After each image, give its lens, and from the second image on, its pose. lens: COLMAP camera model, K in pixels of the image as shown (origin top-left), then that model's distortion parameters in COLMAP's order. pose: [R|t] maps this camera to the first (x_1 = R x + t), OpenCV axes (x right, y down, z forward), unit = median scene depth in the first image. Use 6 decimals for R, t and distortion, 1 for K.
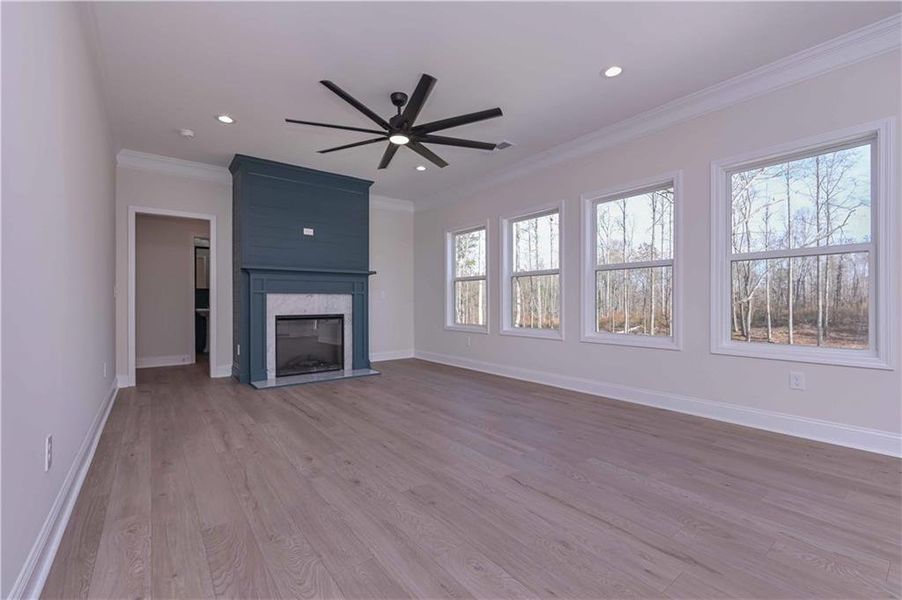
lens RADIAL K [[395.7, 0, 451.0], [0, 395.7, 300.0], [0, 0, 1]] dist [0.000300, 0.000122]
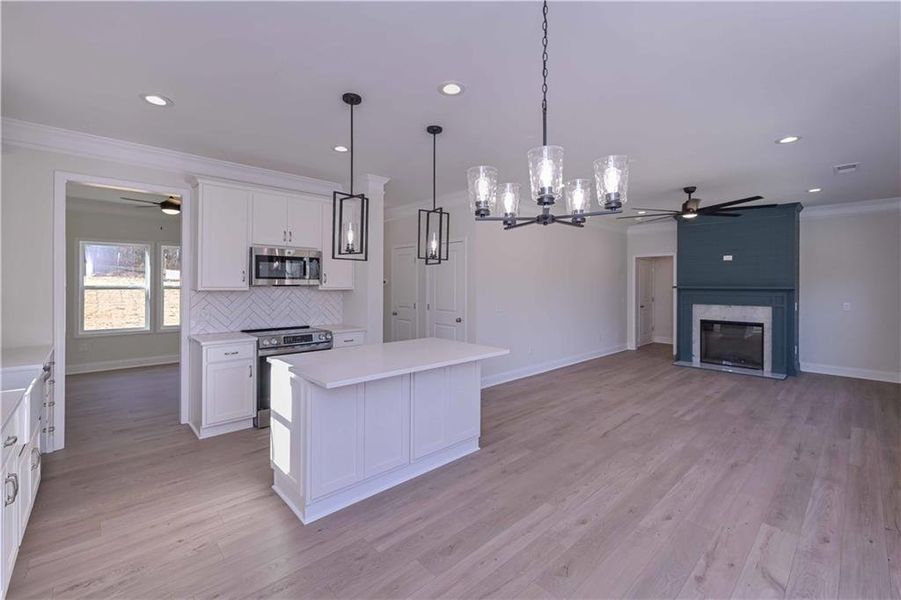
lens RADIAL K [[380.5, 0, 449.2], [0, 380.5, 285.5], [0, 0, 1]] dist [-0.000204, 0.000237]
pose [[0.111997, 0.004048, -0.993700, 0.786905], [-0.001058, 0.999992, 0.003954, -0.083882], [0.993708, 0.000609, 0.112001, -0.066224]]
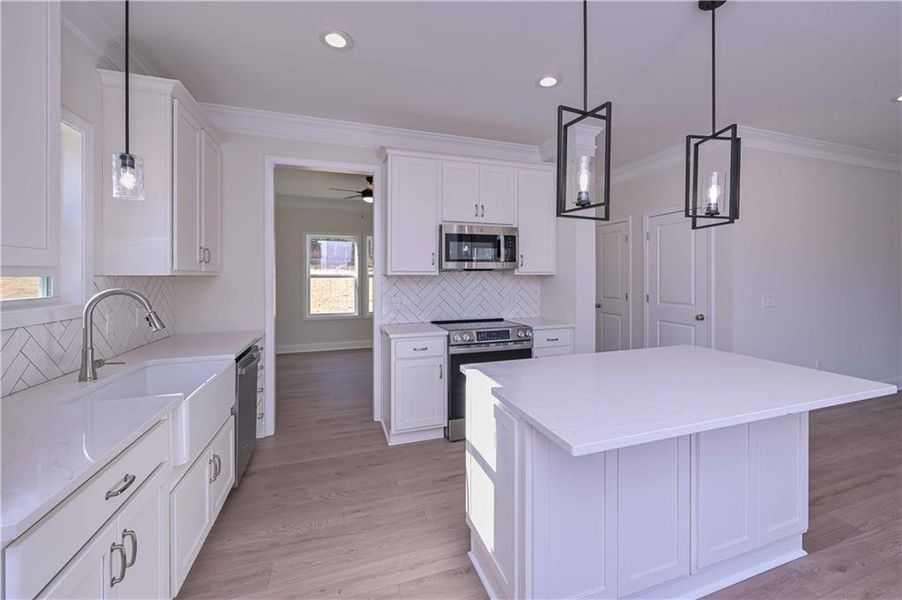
lens RADIAL K [[376.0, 0, 470.7], [0, 376.0, 275.4], [0, 0, 1]] dist [0.000502, 0.000203]
pose [[-0.287447, 0.002158, -0.957794, 0.598067], [0.006939, 0.999976, 0.000170, -0.070921], [0.957771, -0.006597, -0.287455, -0.136886]]
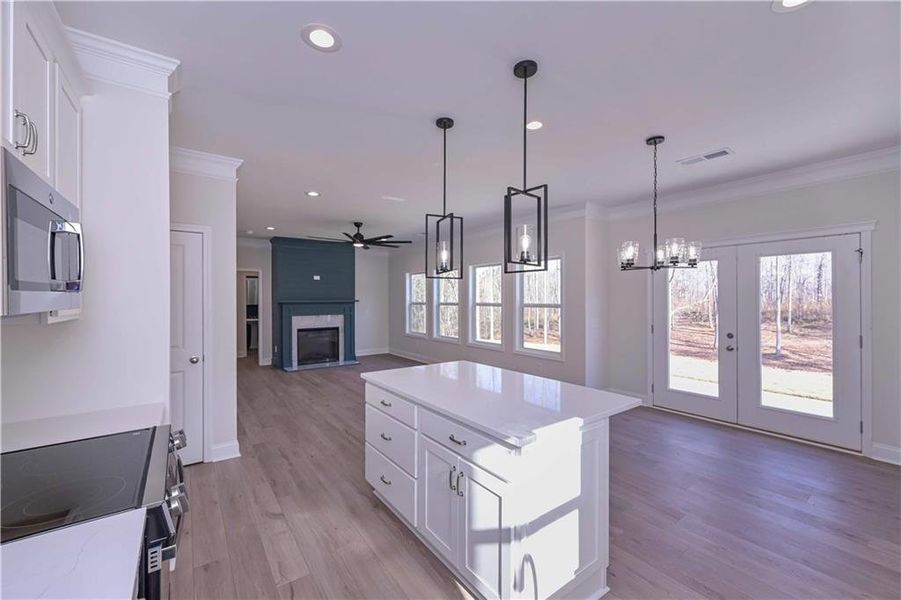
lens RADIAL K [[360.3, 0, 450.5], [0, 360.3, 300.0], [0, 0, 1]] dist [-0.000468, -0.000033]
pose [[0.999830, 0.000148, -0.018422, 0.225605], [-0.000014, 0.999974, 0.007260, -0.089263], [0.018422, -0.007258, 0.999804, -0.495443]]
